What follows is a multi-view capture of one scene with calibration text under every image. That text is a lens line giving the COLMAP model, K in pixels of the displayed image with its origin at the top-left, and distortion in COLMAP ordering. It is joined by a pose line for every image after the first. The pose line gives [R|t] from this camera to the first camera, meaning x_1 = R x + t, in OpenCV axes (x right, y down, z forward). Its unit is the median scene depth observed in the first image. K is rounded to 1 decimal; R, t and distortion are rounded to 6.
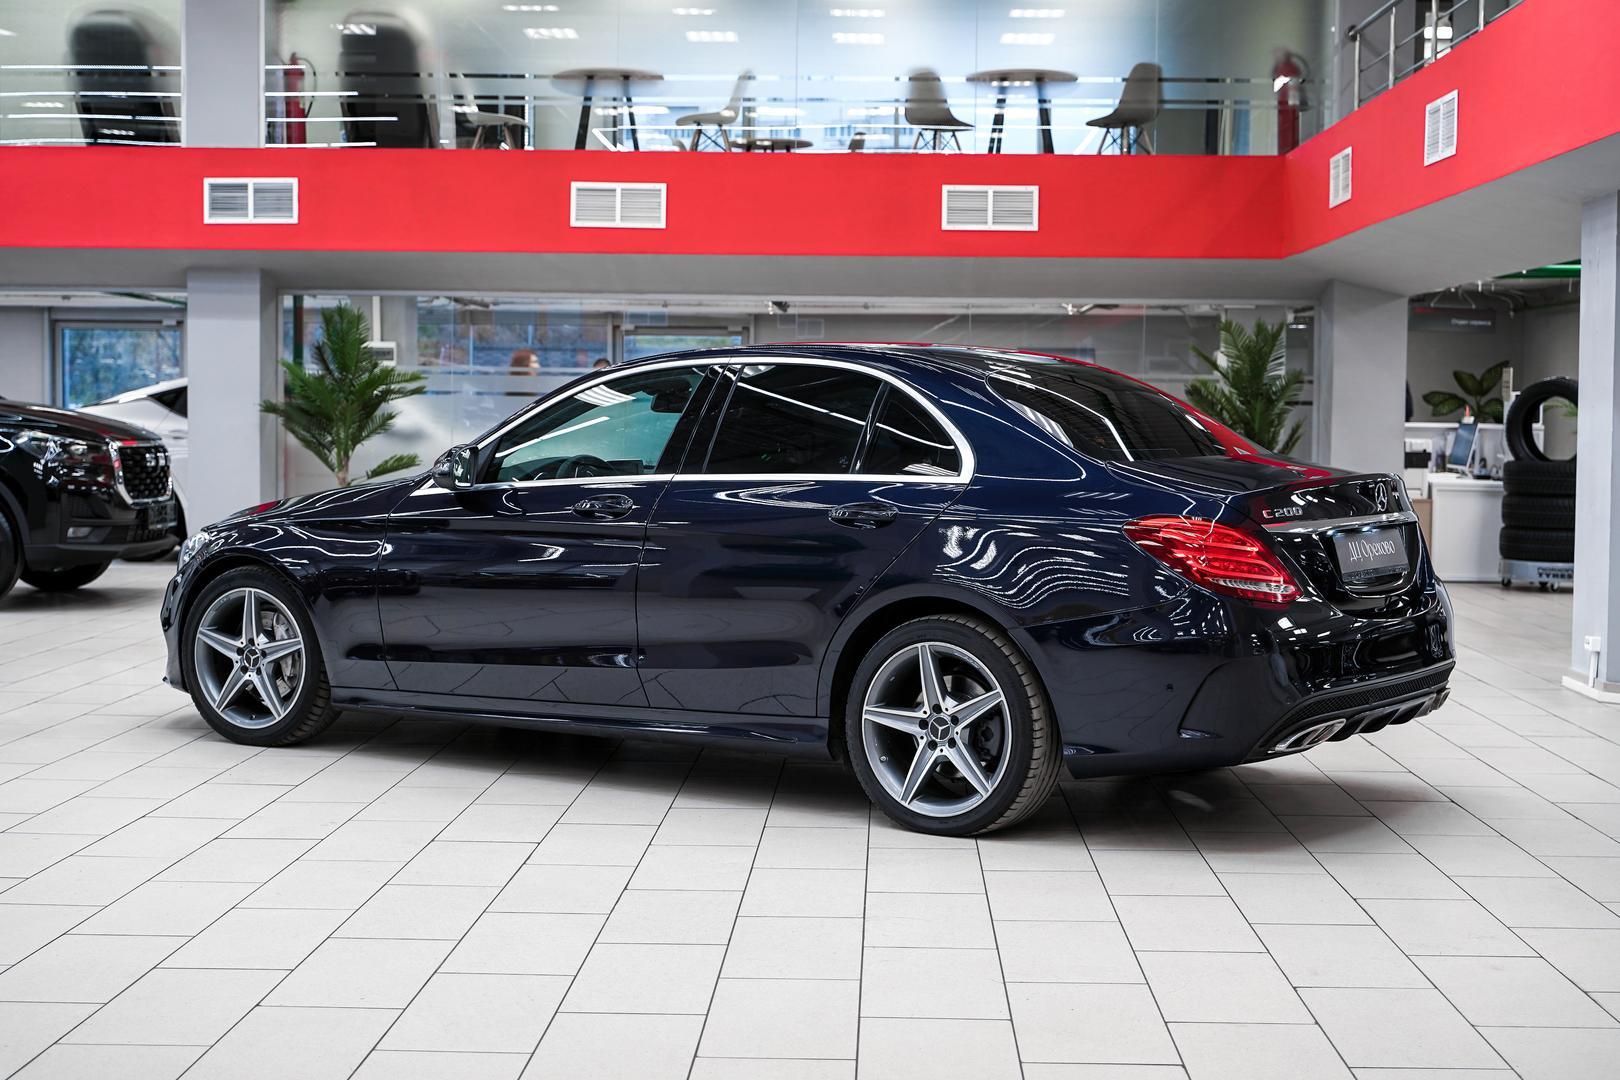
lens RADIAL K [[2221.1, 0, 797.8], [0, 2221.1, 531.9], [0, 0, 1]] dist [0.052150, 0.000000]
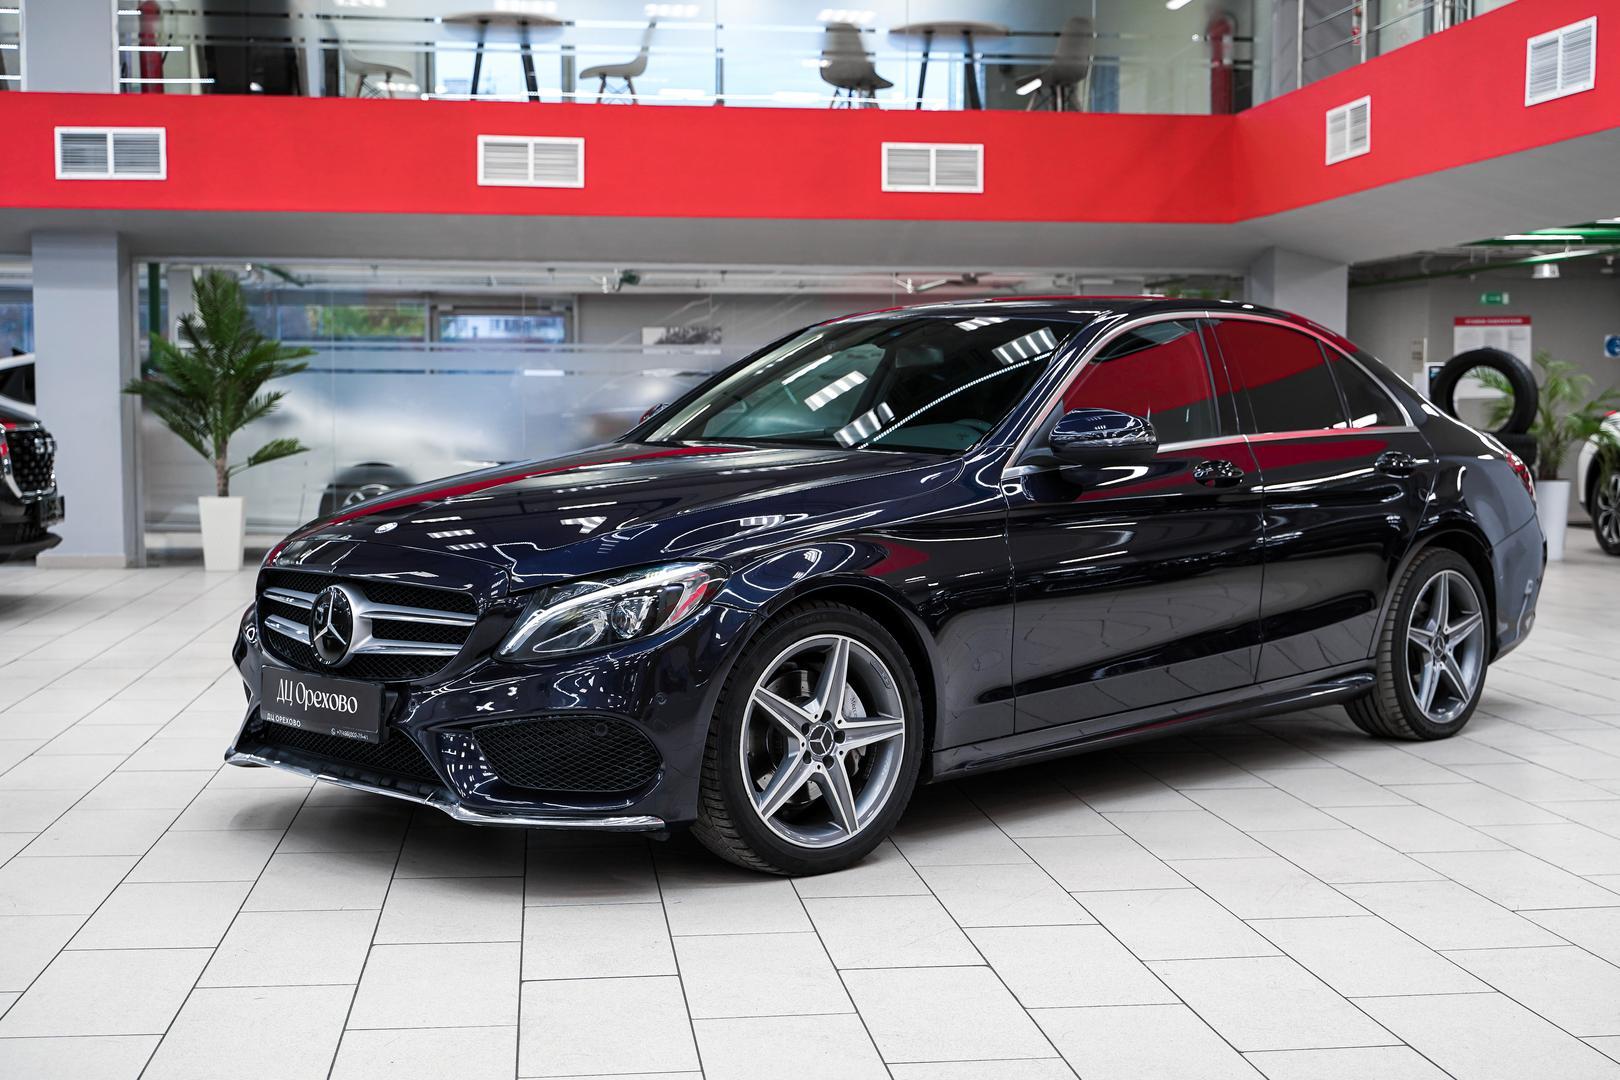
lens RADIAL K [[2106.3, 0, 832.2], [0, 2106.3, 581.3], [0, 0, 1]] dist [0.020447, 0.000000]
pose [[0.988395, -0.021722, 0.150347, -0.089047], [0.016890, 0.999301, 0.033339, -0.001769], [-0.150966, -0.030413, 0.988071, 0.118564]]
